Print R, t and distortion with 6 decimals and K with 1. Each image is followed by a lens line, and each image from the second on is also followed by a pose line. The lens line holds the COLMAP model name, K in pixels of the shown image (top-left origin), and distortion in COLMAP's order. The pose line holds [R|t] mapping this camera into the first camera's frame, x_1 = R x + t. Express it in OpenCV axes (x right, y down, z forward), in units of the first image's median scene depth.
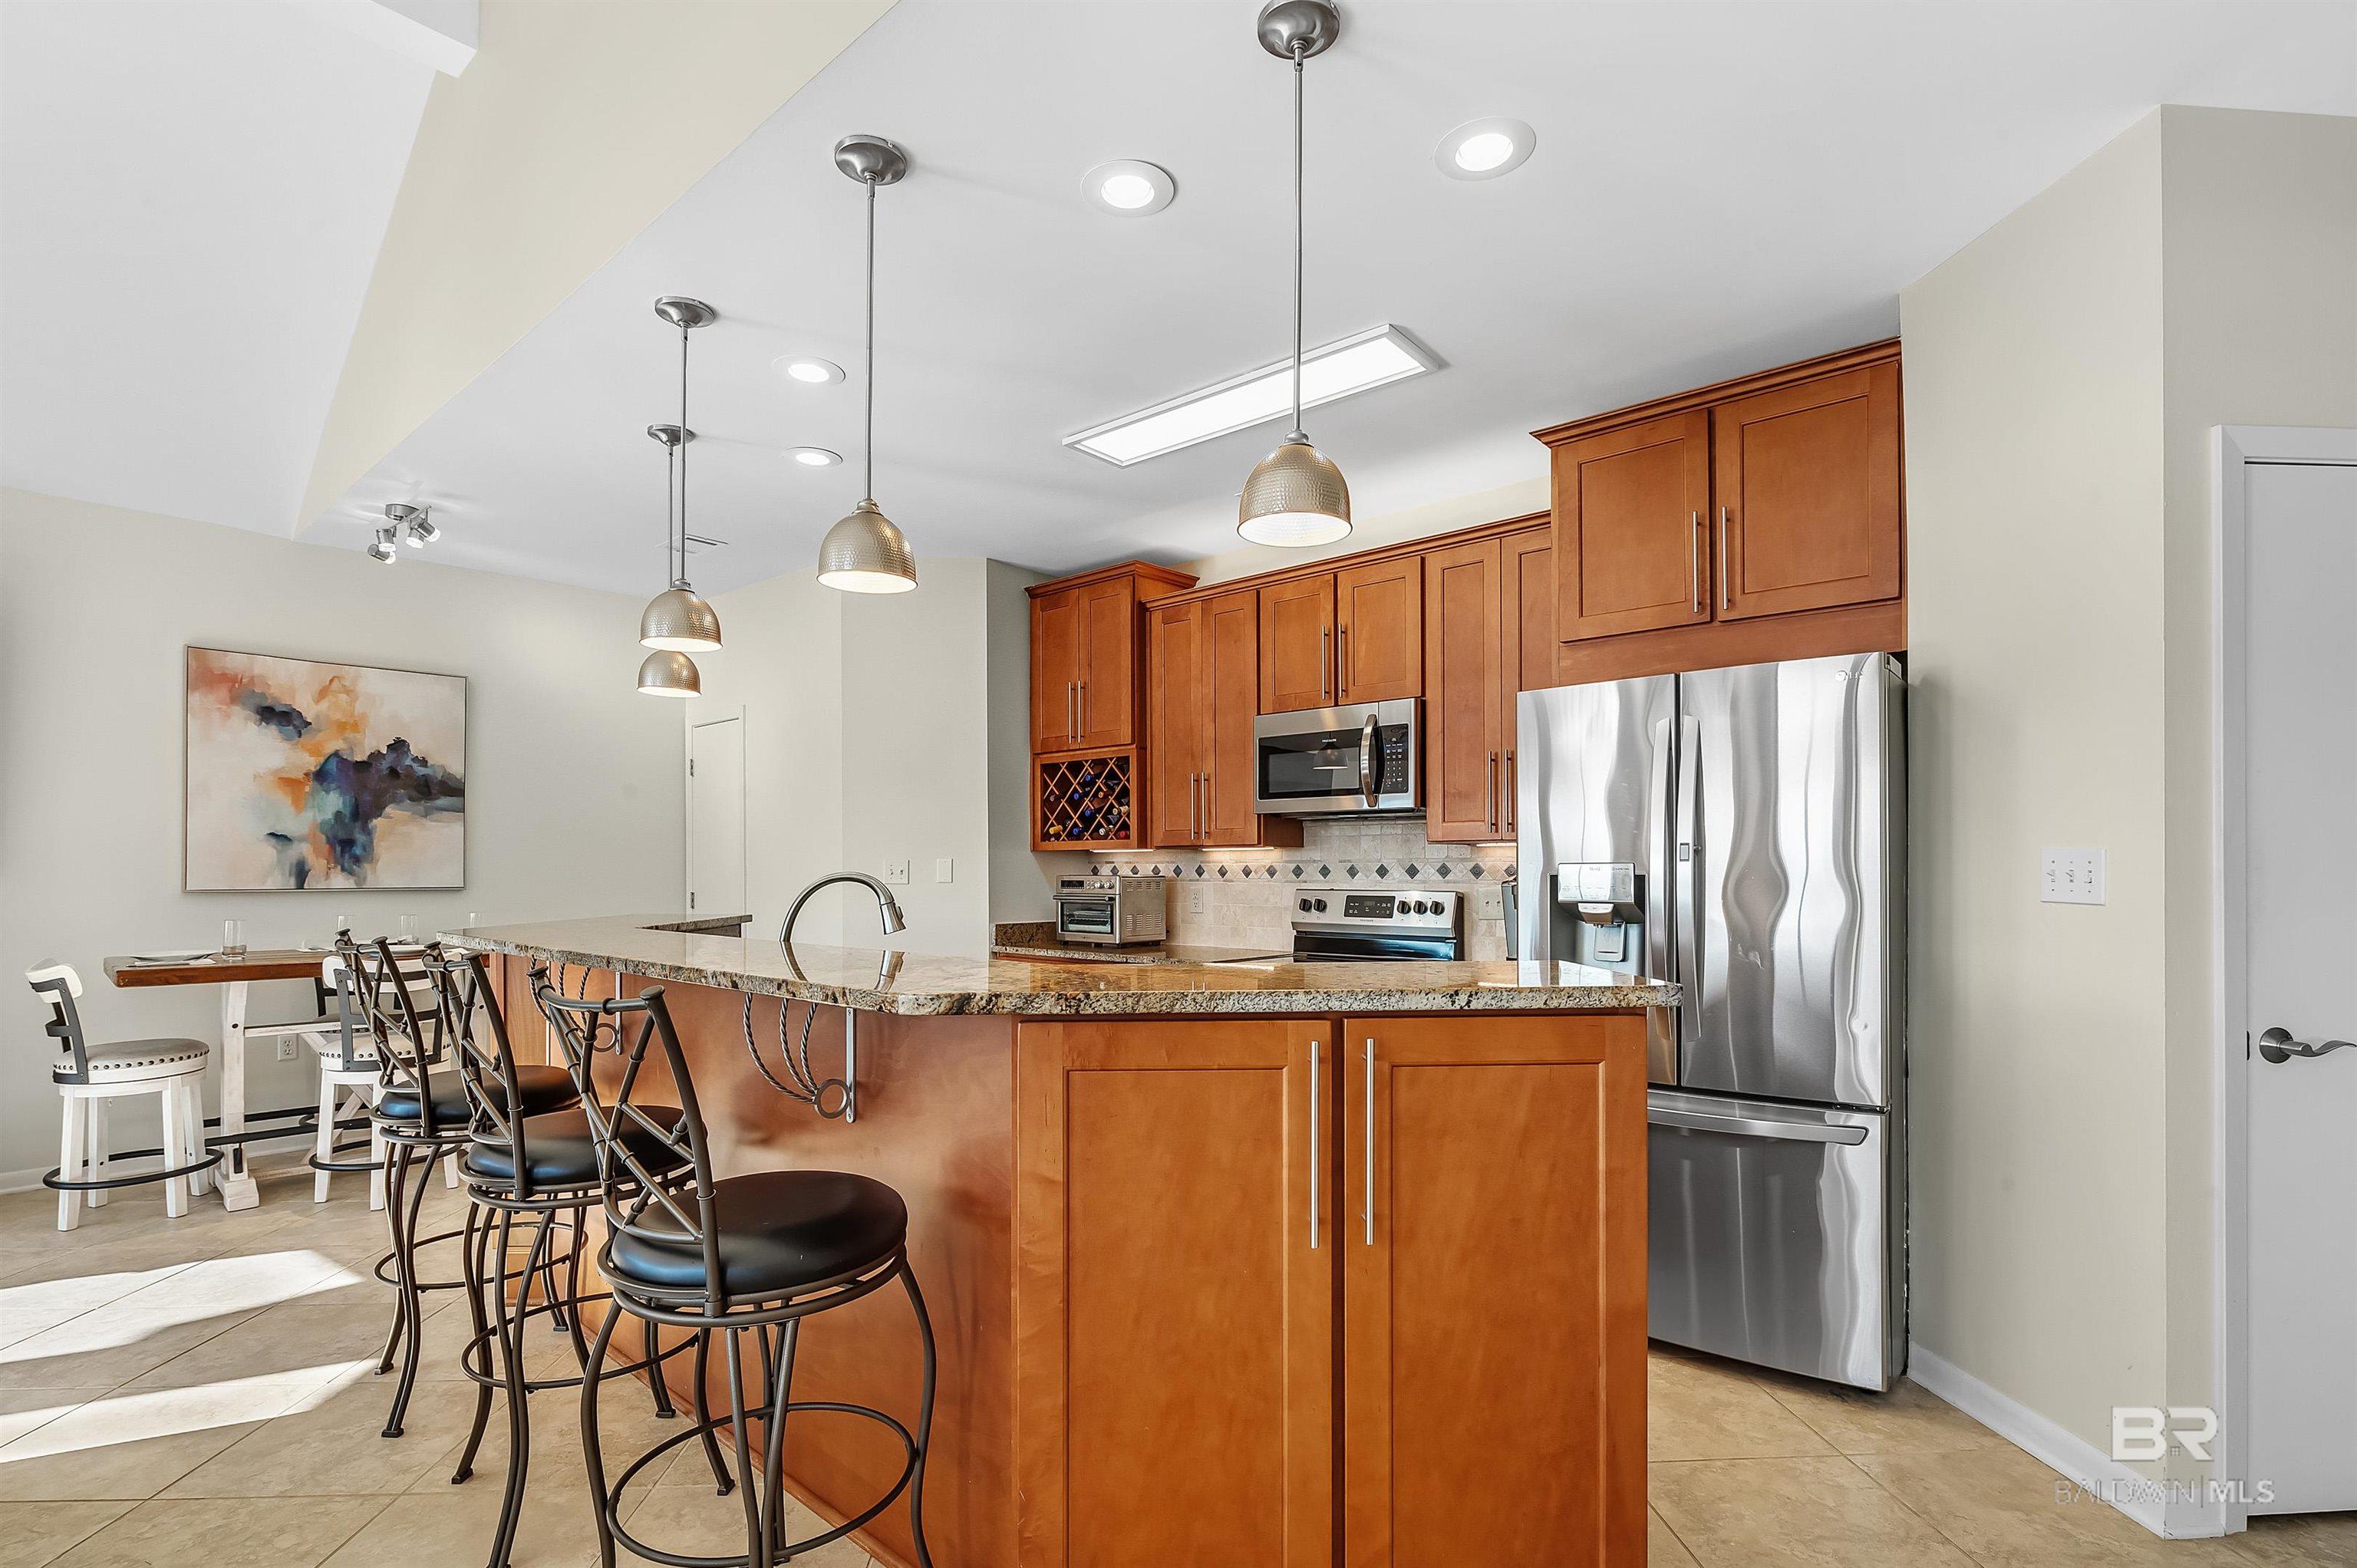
lens RADIAL K [[1117.0, 0, 1138.3], [0, 1117.0, 862.1], [0, 0, 1]] dist [0.006474, 0.000053]
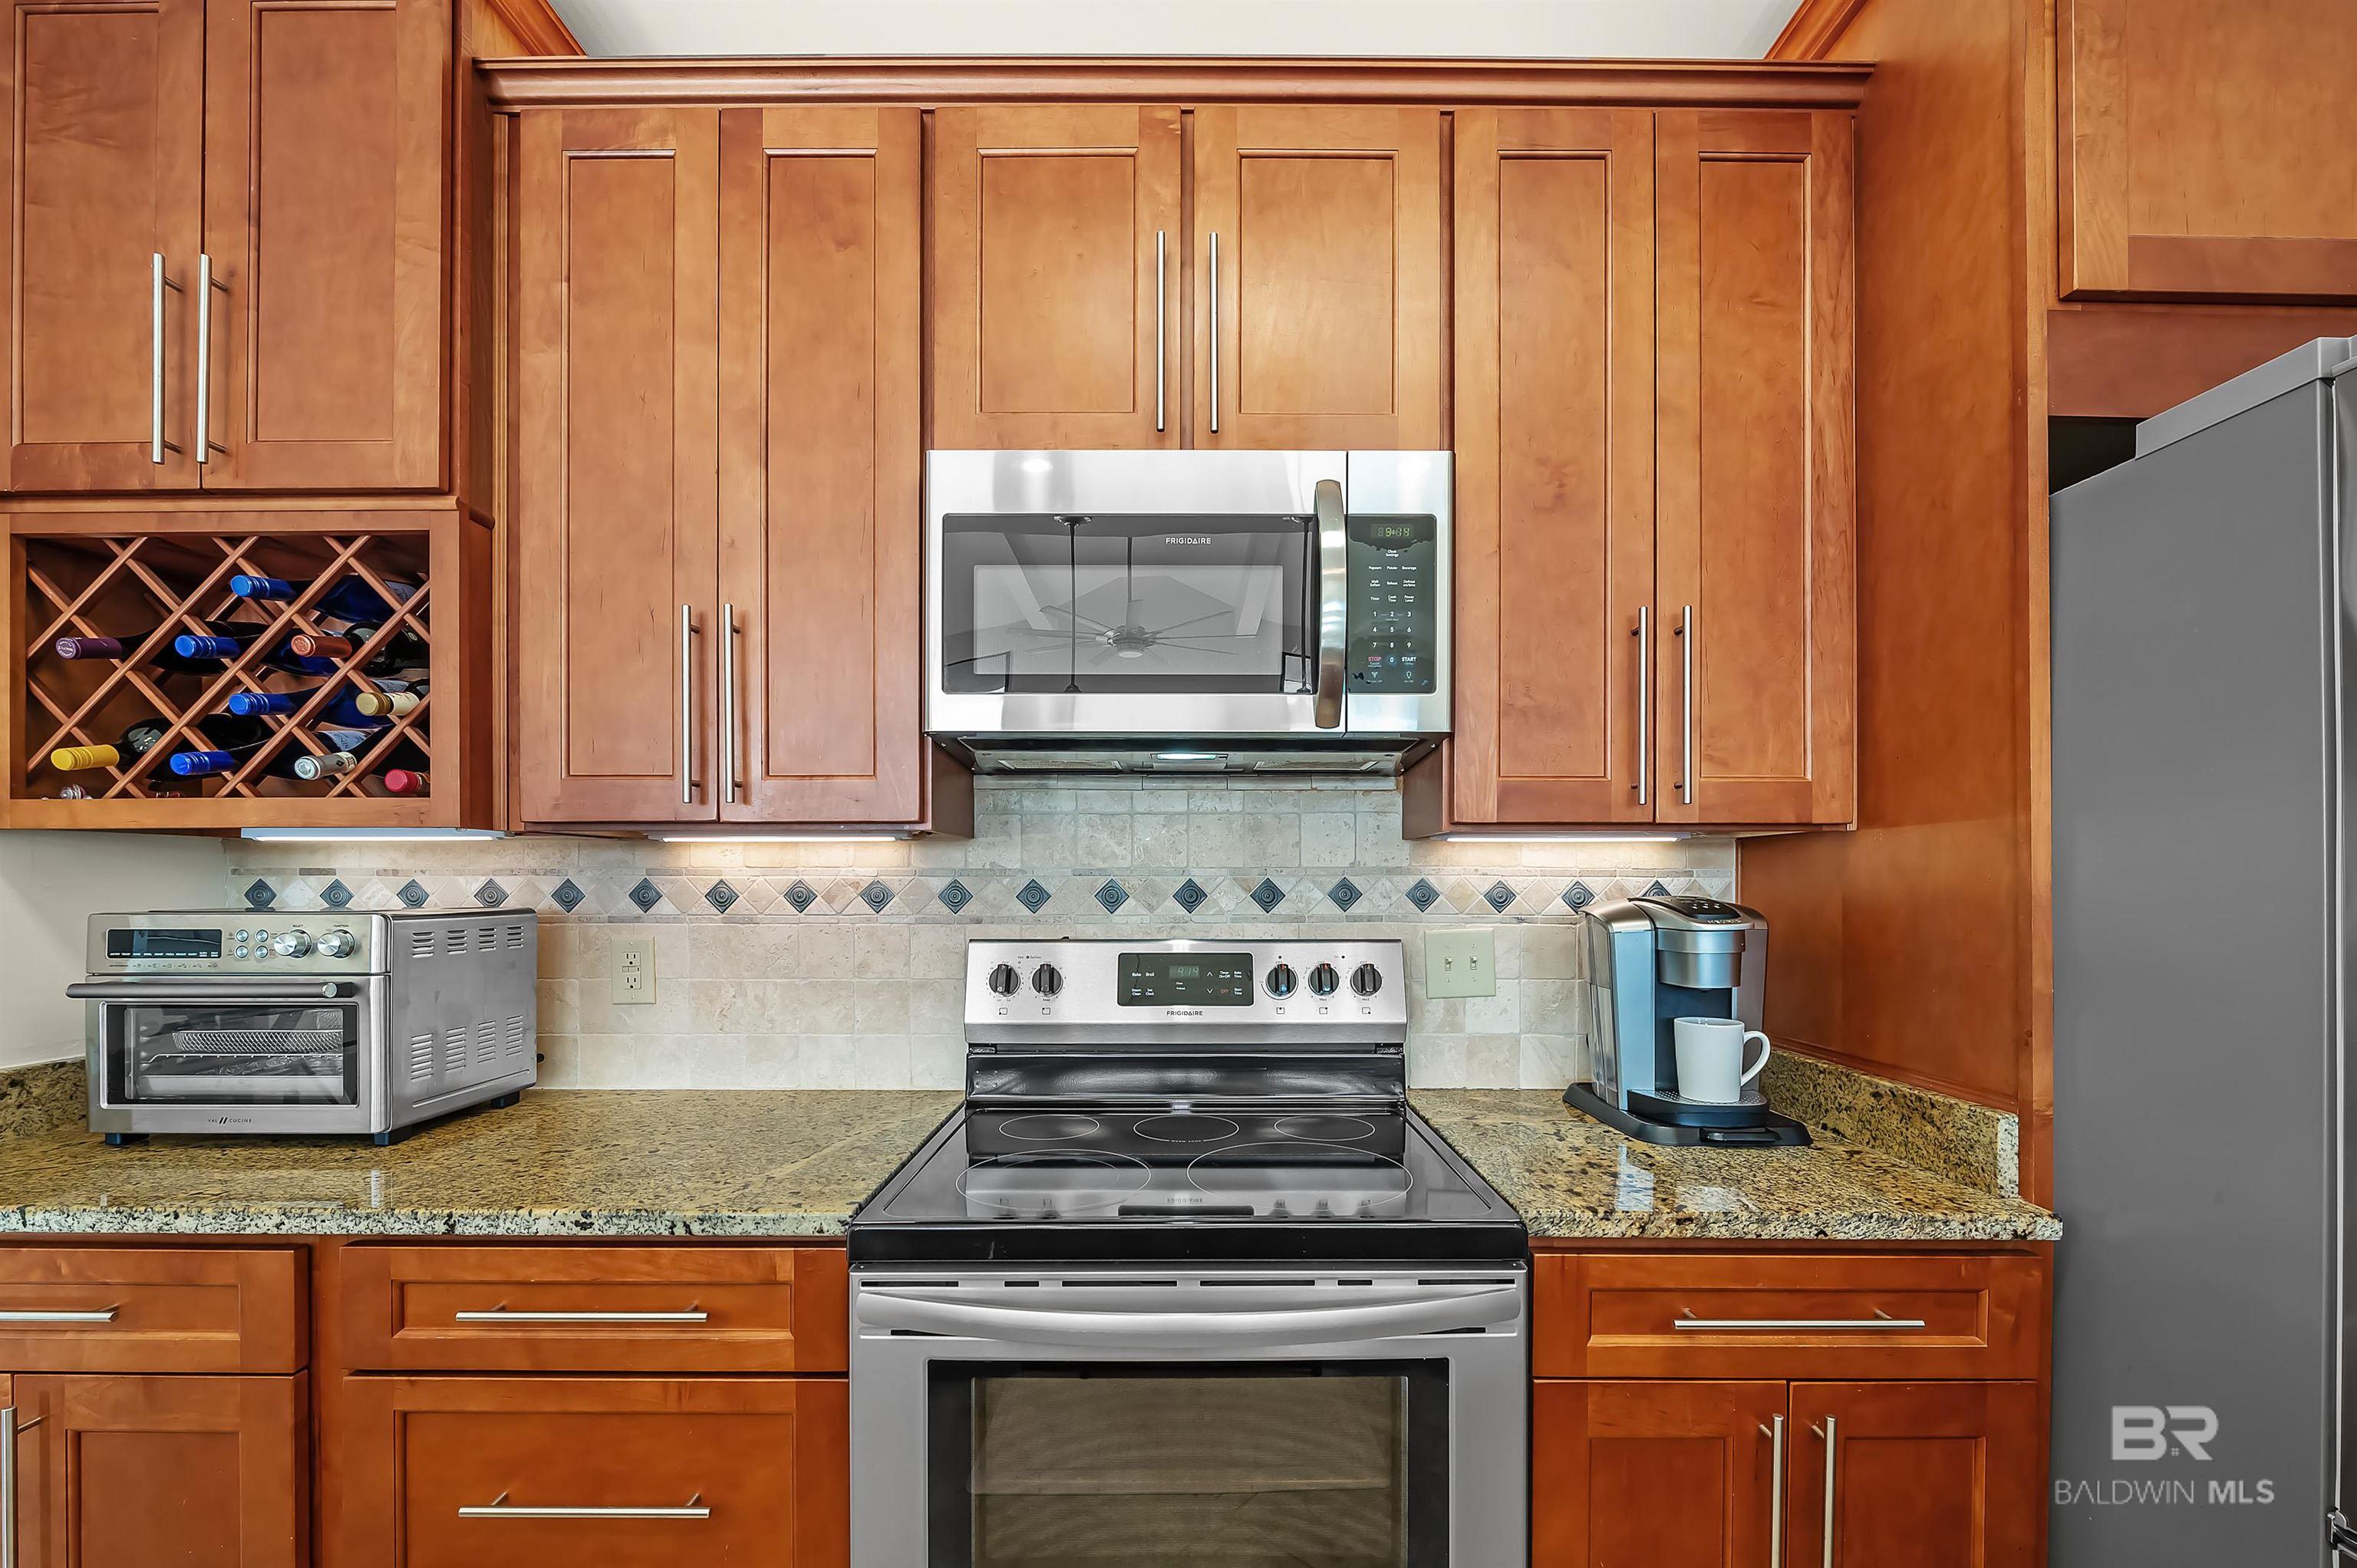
lens RADIAL K [[949.2, 0, 1169.7], [0, 949.2, 878.7], [0, 0, 1]] dist [-0.006701, -0.000088]
pose [[0.724858, 0.002064, 0.688895, -0.038588], [-0.004973, 0.999985, 0.002236, 0.000712], [-0.688880, -0.005046, 0.724858, 0.642620]]
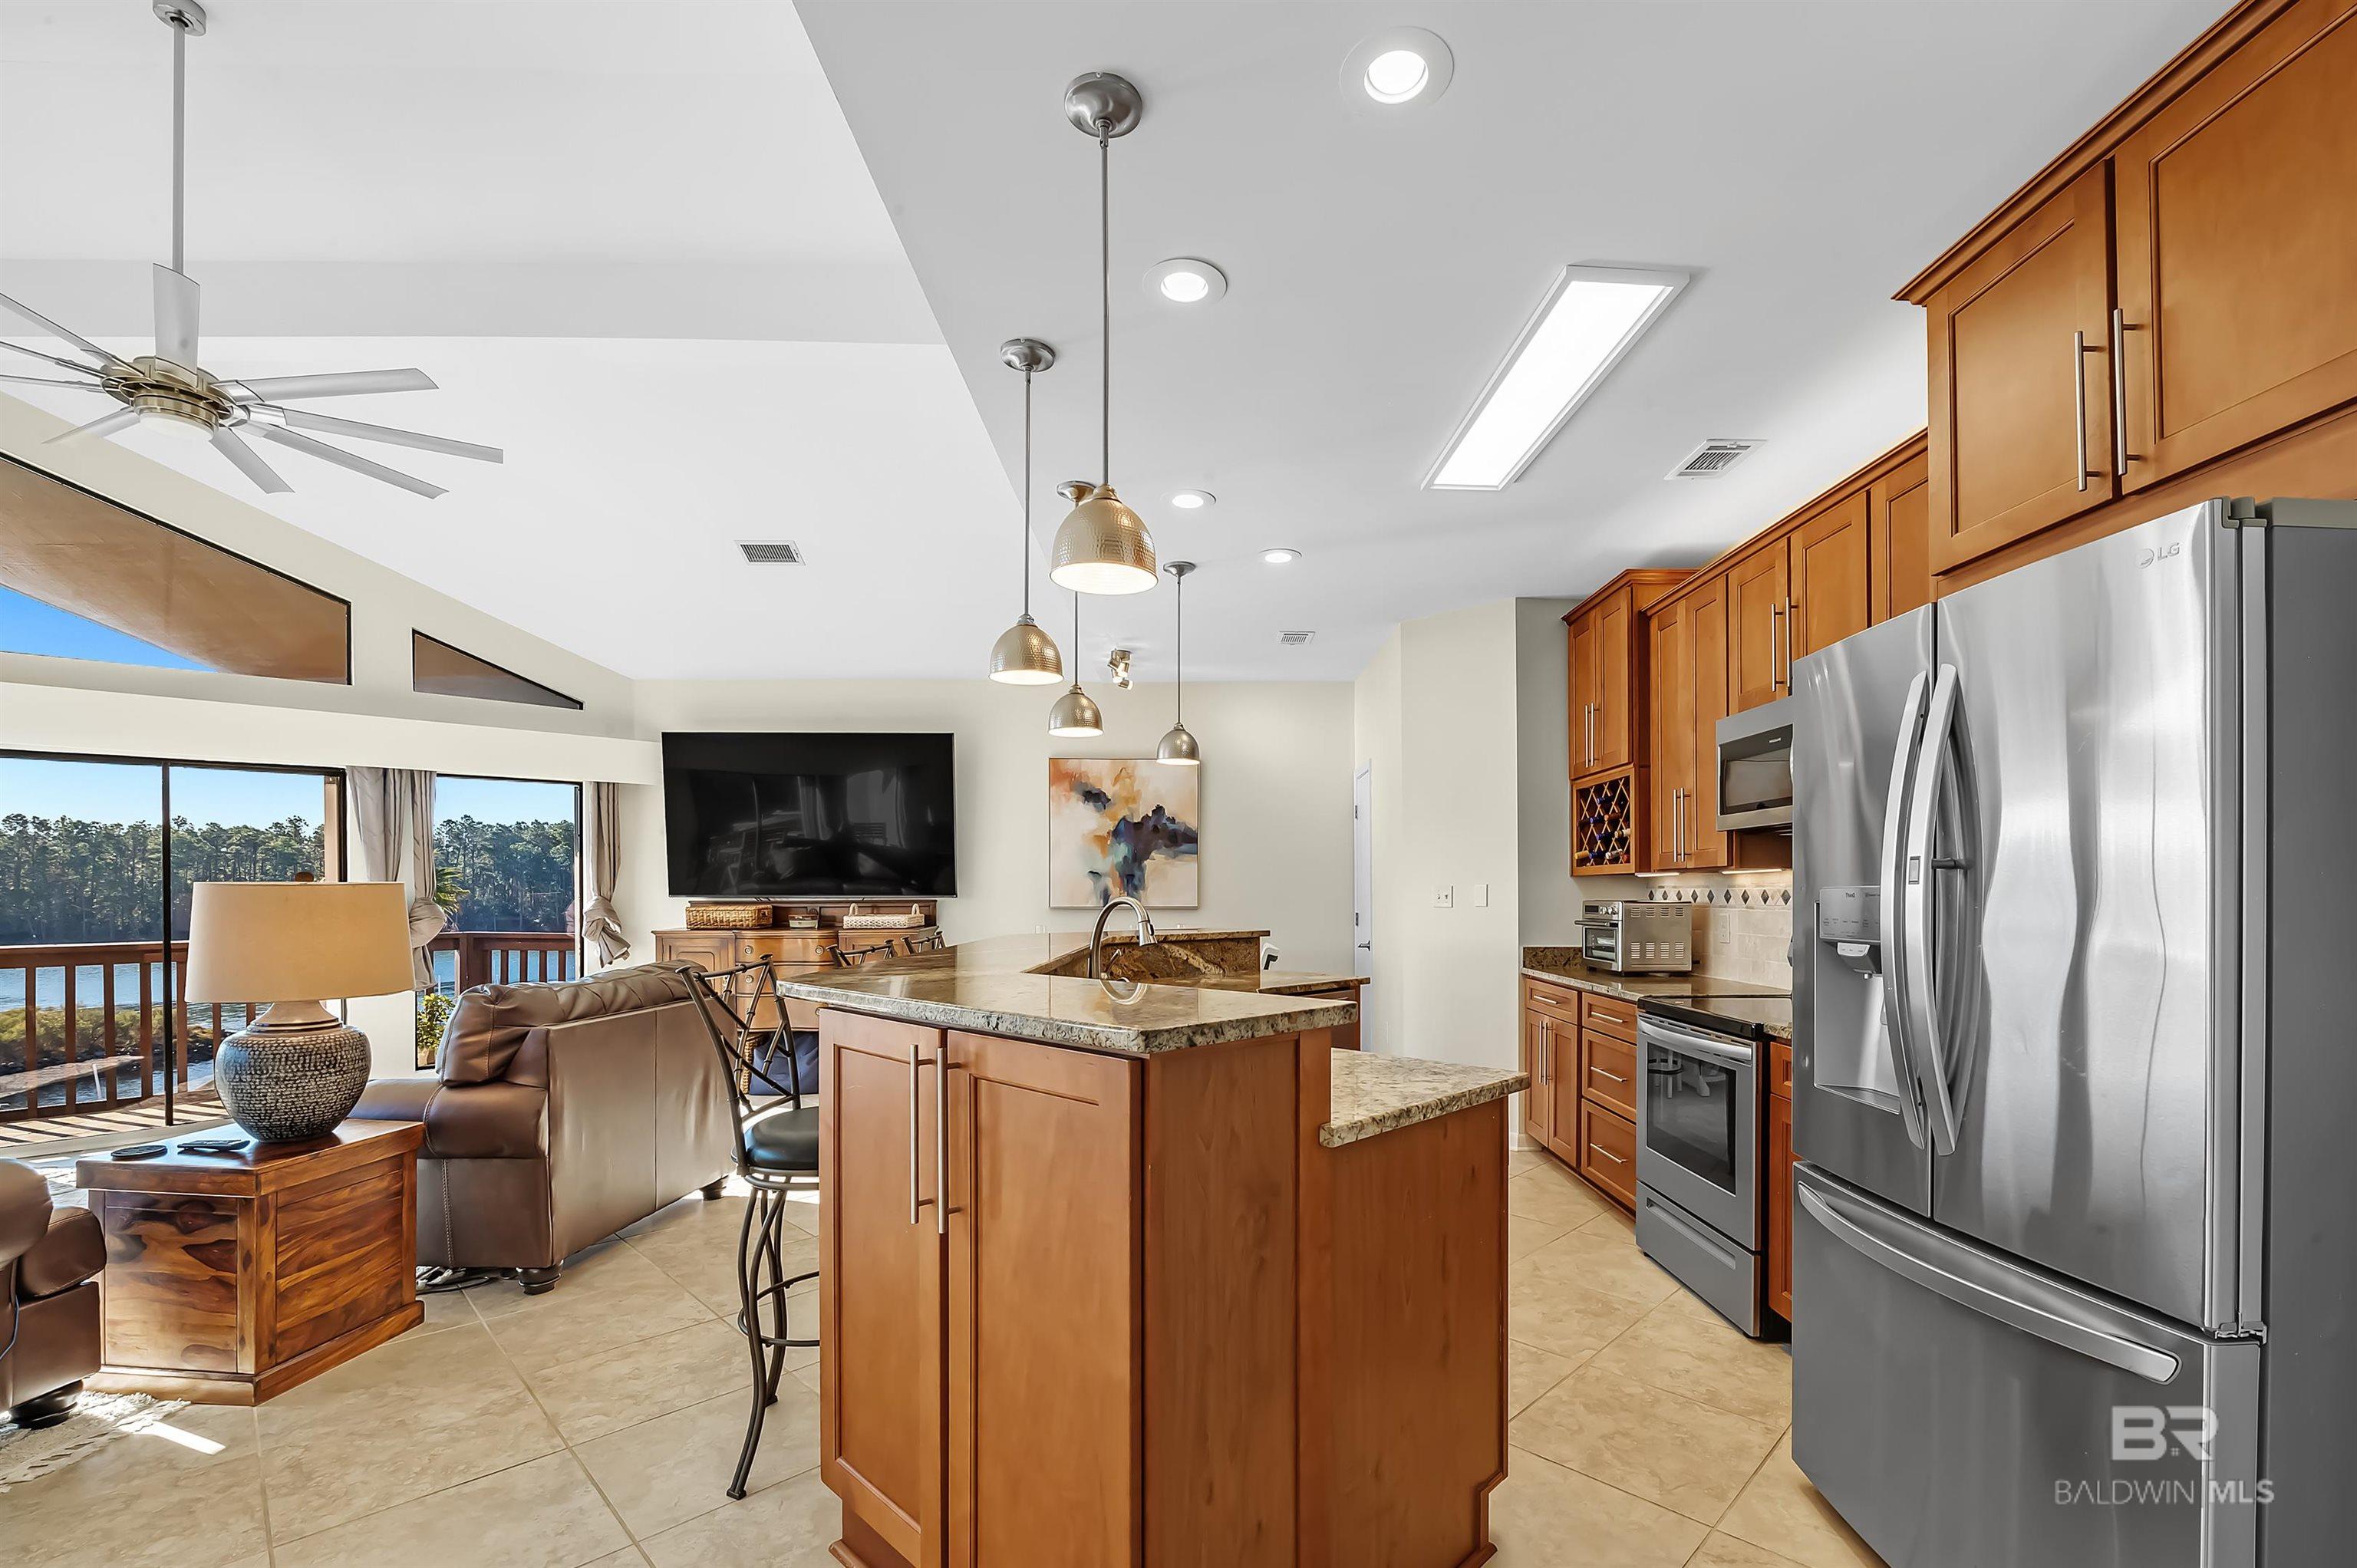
lens RADIAL K [[986.0, 0, 1209.5], [0, 986.0, 895.6], [0, 0, 1]] dist [-0.005914, -0.001092]
pose [[0.696574, 0.000729, -0.717484, 0.333671], [0.005542, 0.999964, 0.006396, 0.000053], [0.717463, -0.008432, 0.696545, 0.154861]]
